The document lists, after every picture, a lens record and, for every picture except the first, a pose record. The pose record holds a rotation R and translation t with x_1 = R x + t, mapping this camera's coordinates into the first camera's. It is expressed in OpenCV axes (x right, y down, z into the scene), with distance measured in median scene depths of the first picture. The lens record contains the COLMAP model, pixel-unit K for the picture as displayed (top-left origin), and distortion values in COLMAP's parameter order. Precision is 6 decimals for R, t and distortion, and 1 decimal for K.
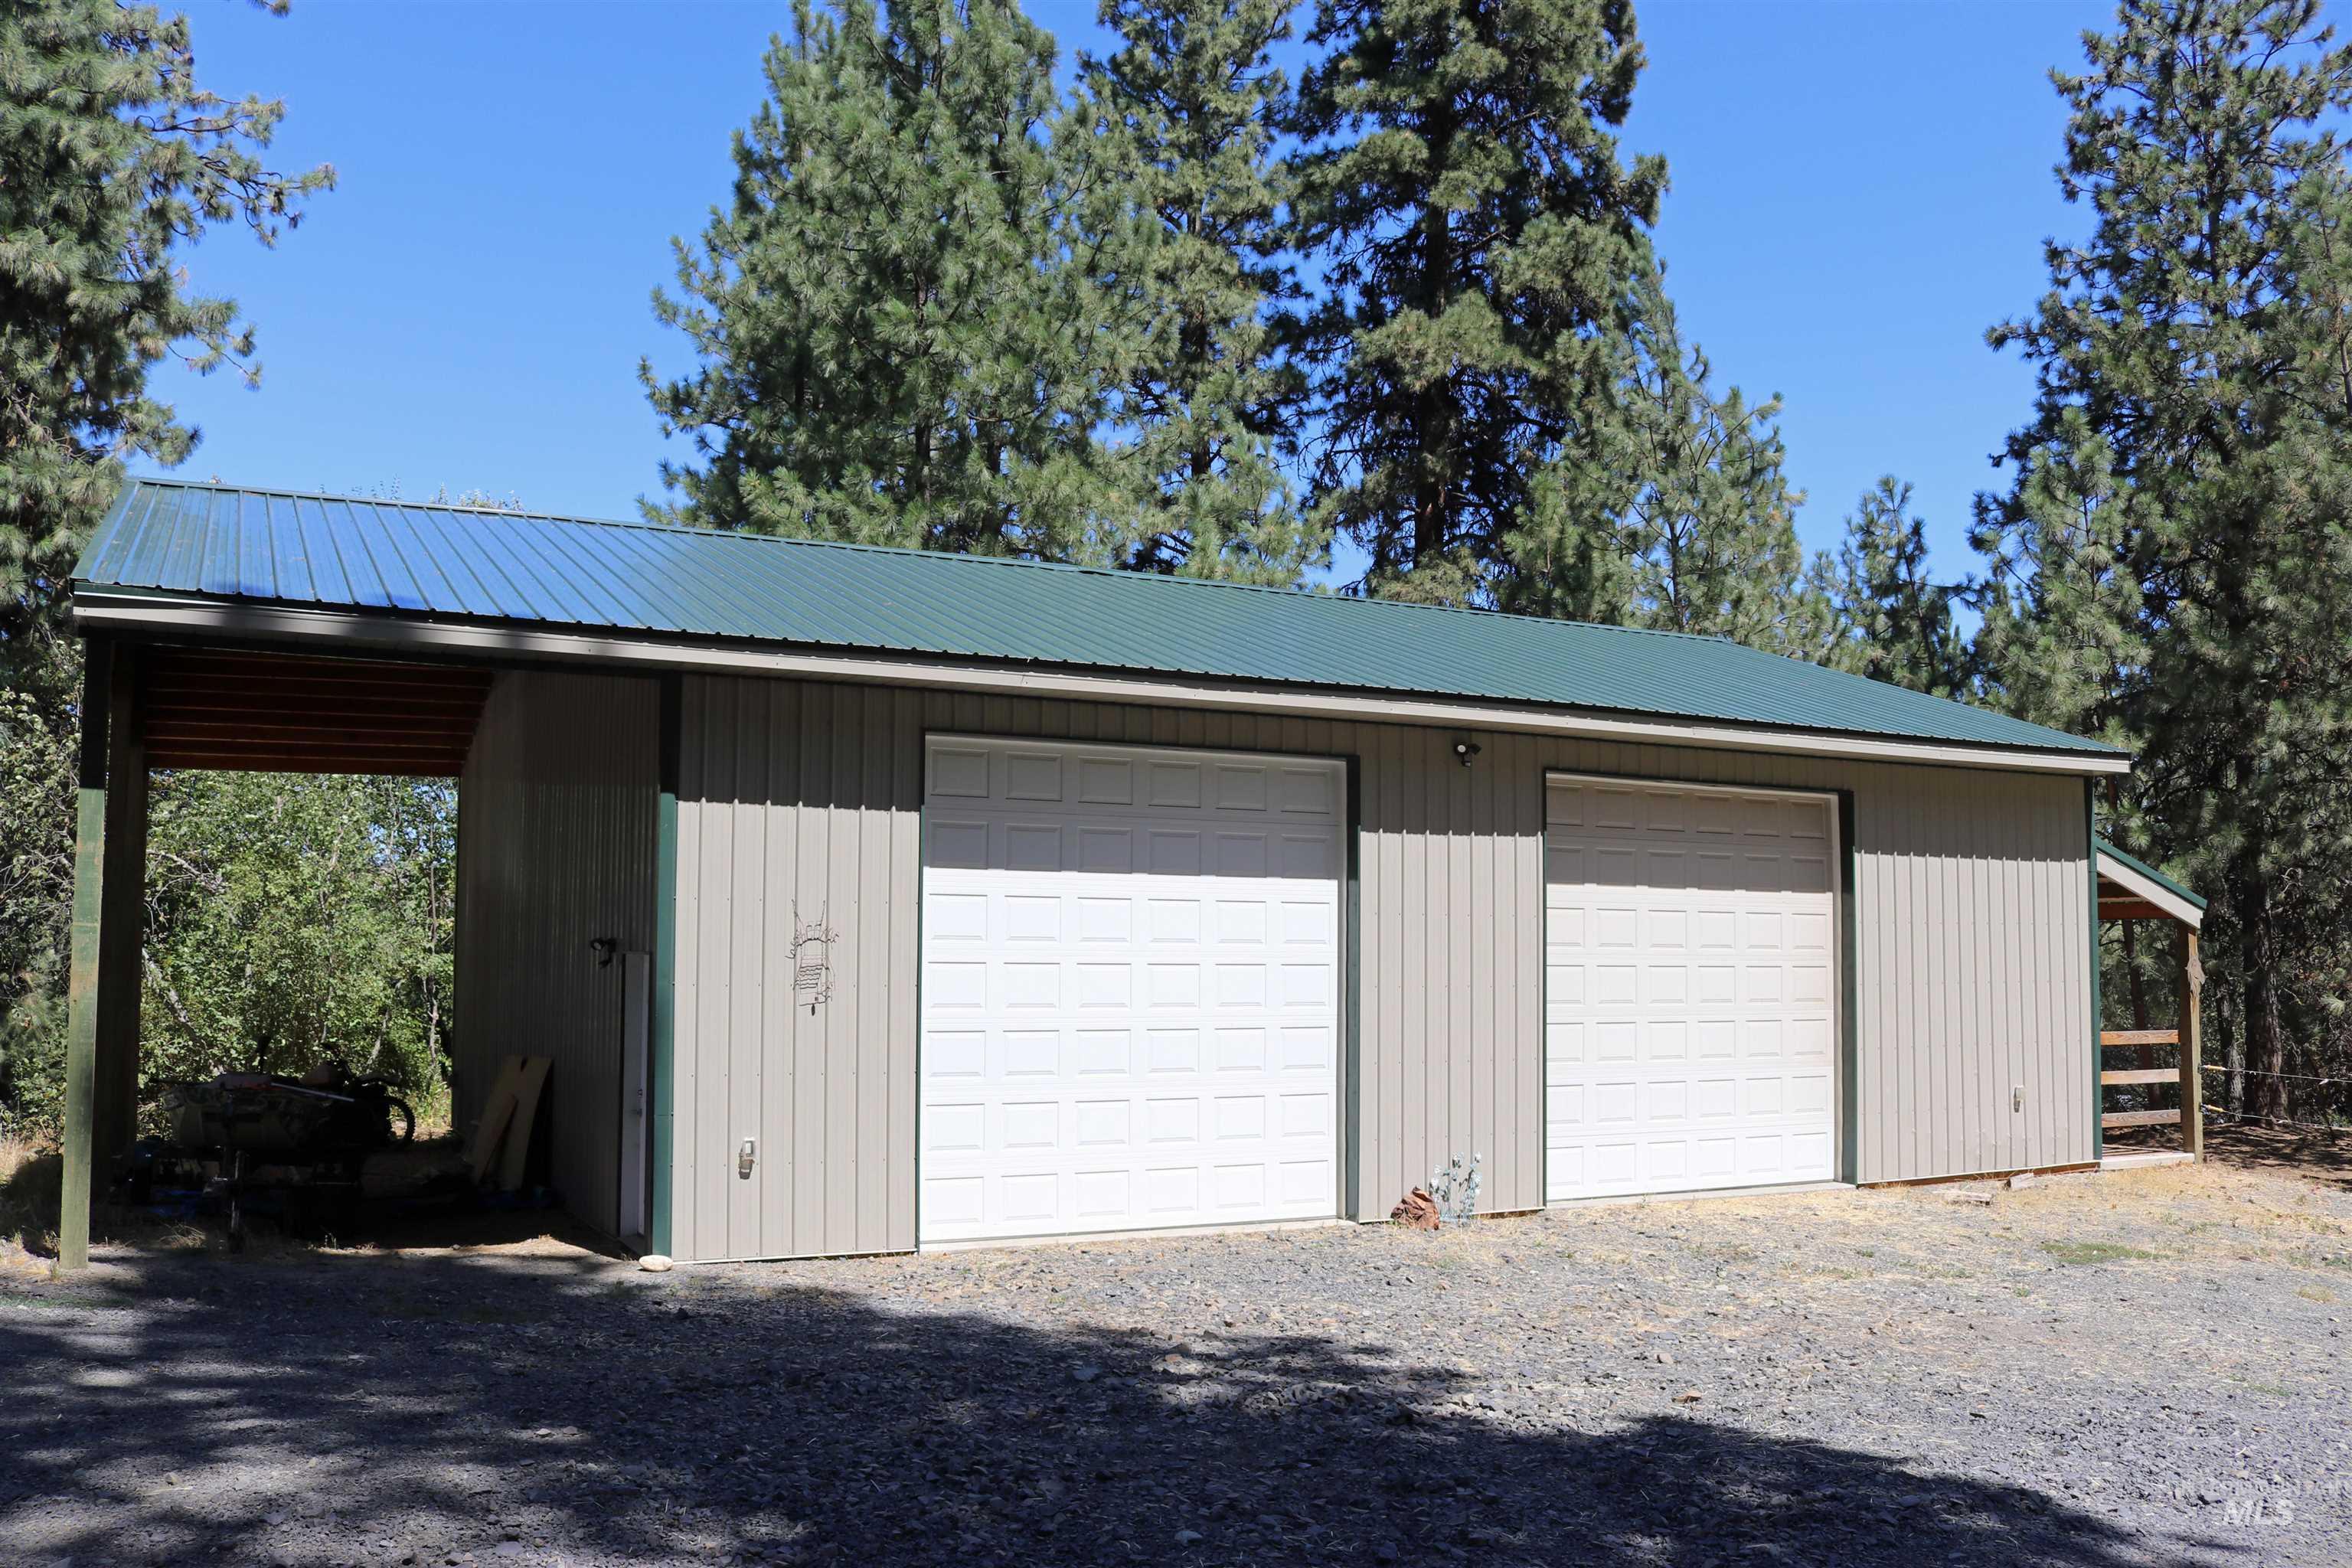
lens RADIAL K [[1949.8, 0, 1157.7], [0, 1949.8, 787.6], [0, 0, 1]] dist [-0.158487, 0.123485]
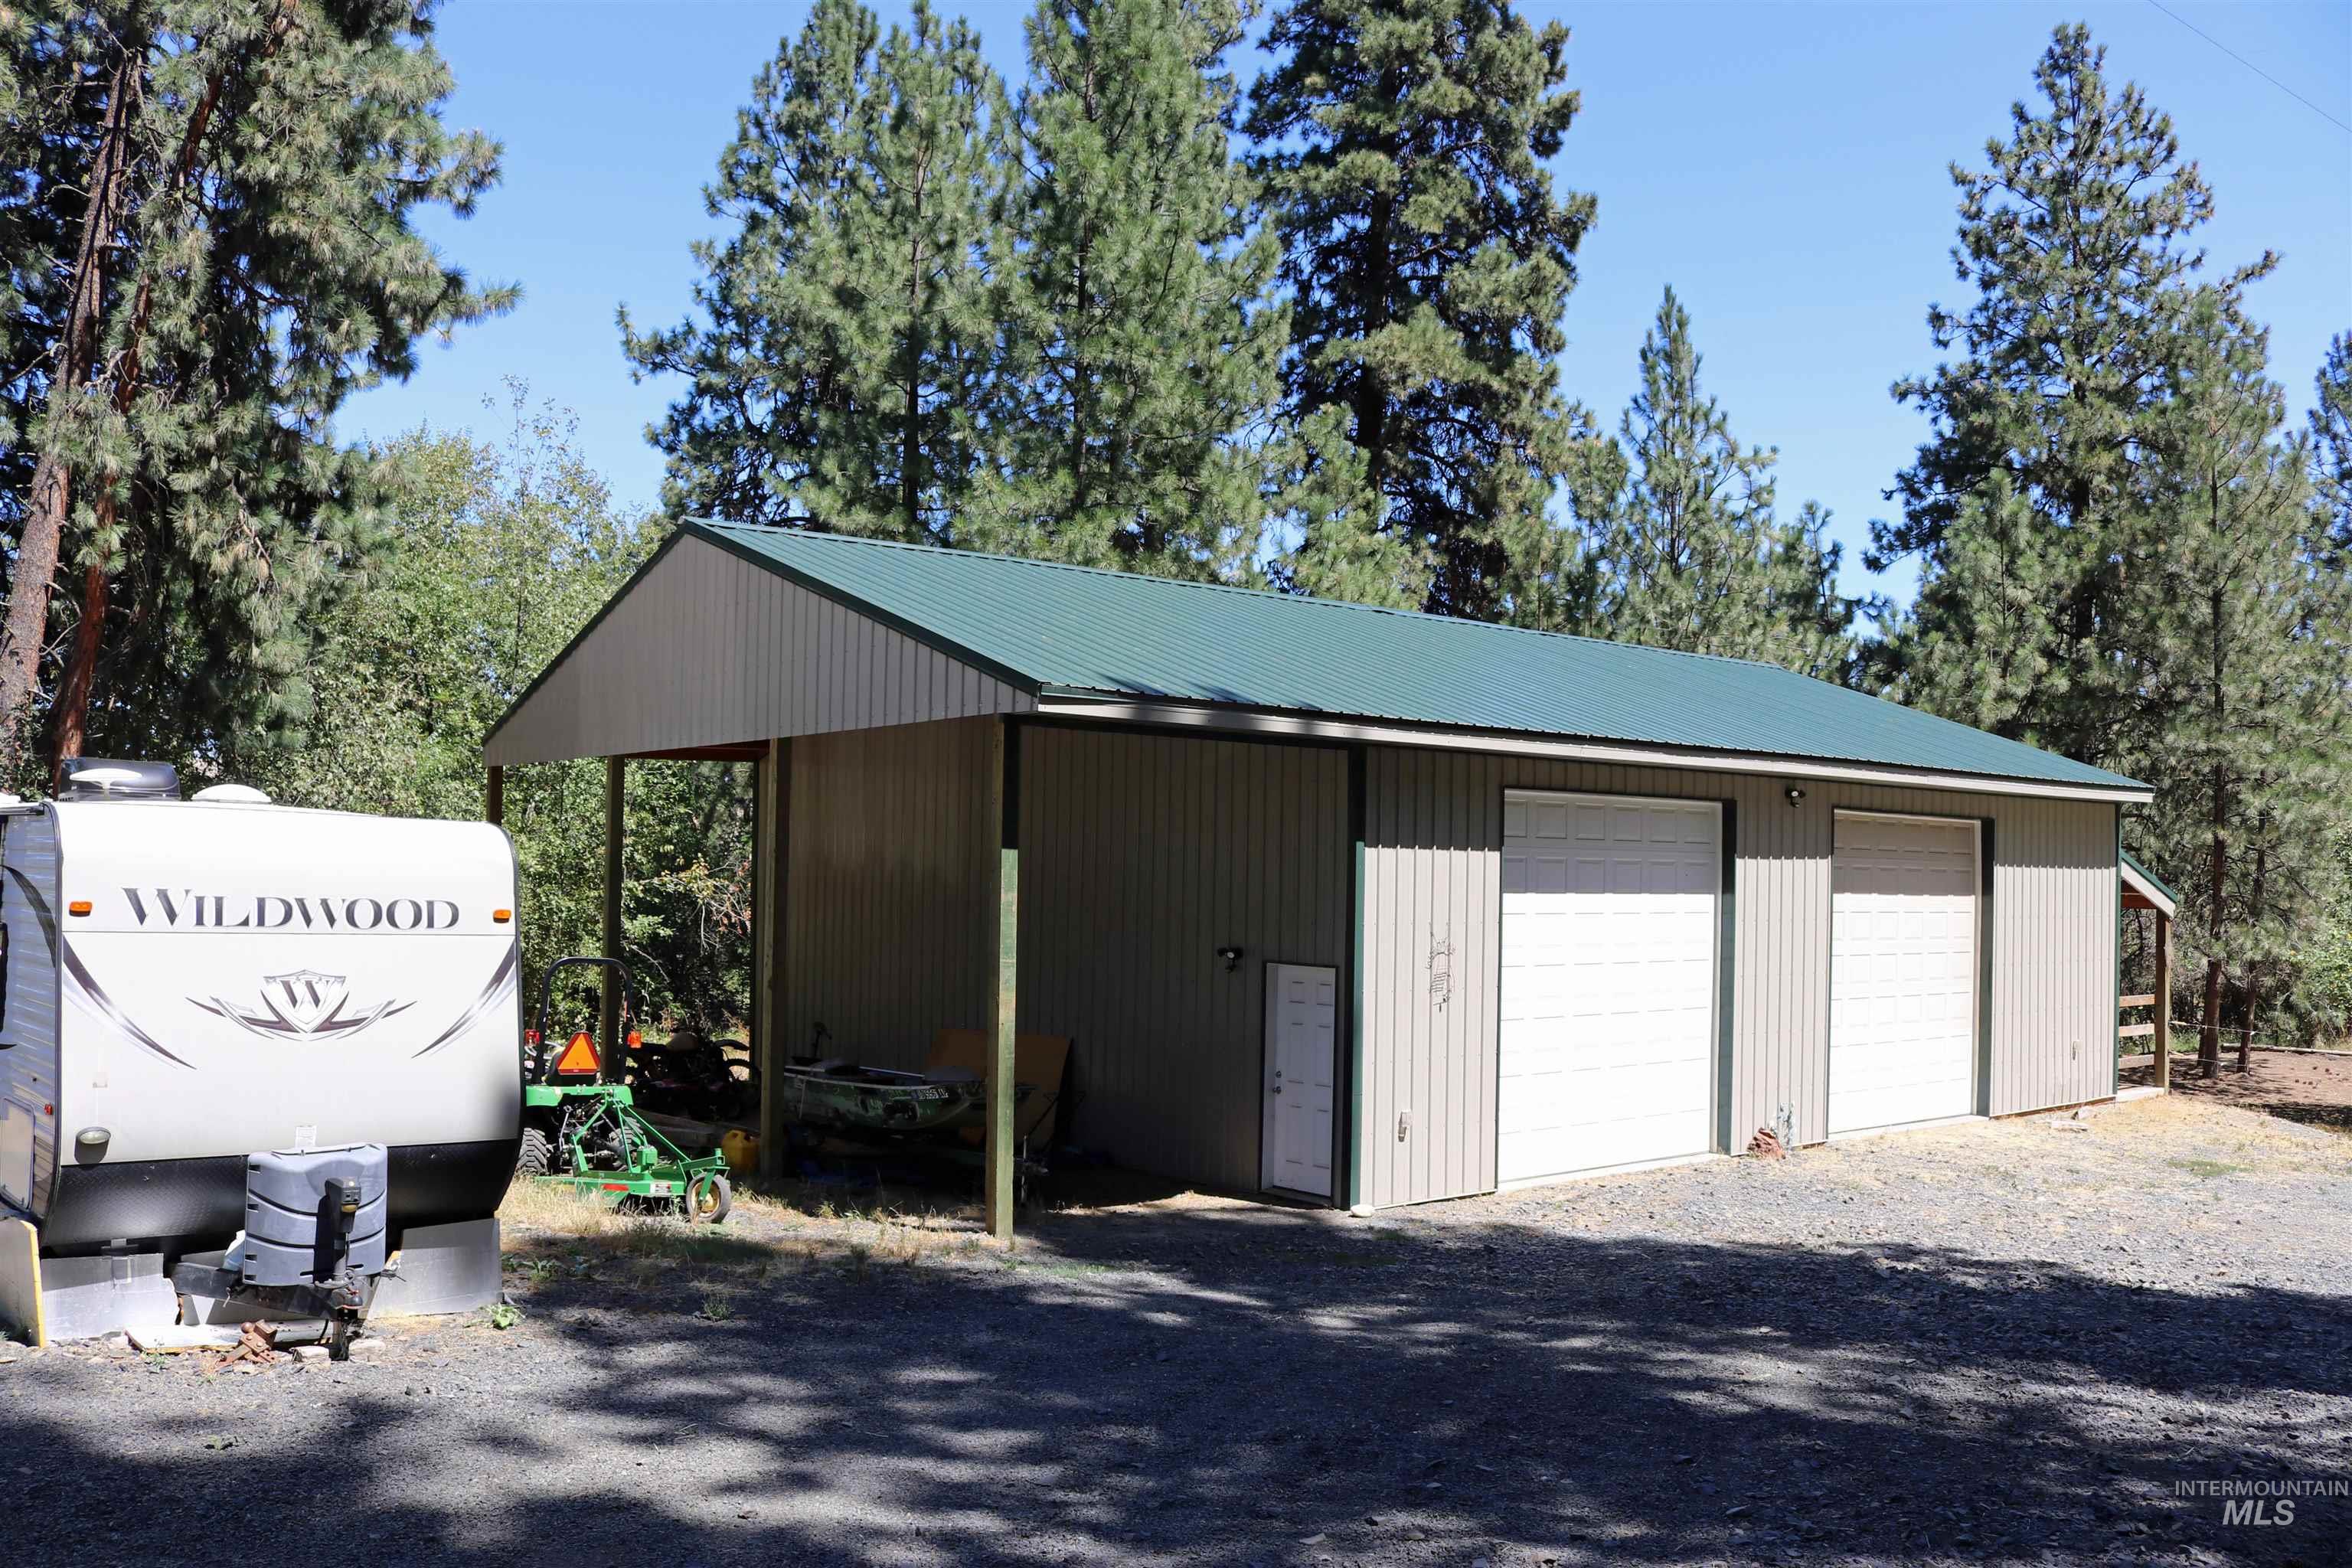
lens RADIAL K [[1949.8, 0, 1157.7], [0, 1949.8, 787.6], [0, 0, 1]] dist [-0.158487, 0.123485]
pose [[0.978869, 0.020746, 0.203432, -0.249136], [-0.031379, 0.998297, 0.049179, -0.035185], [-0.202065, -0.054523, 0.977853, -0.083483]]
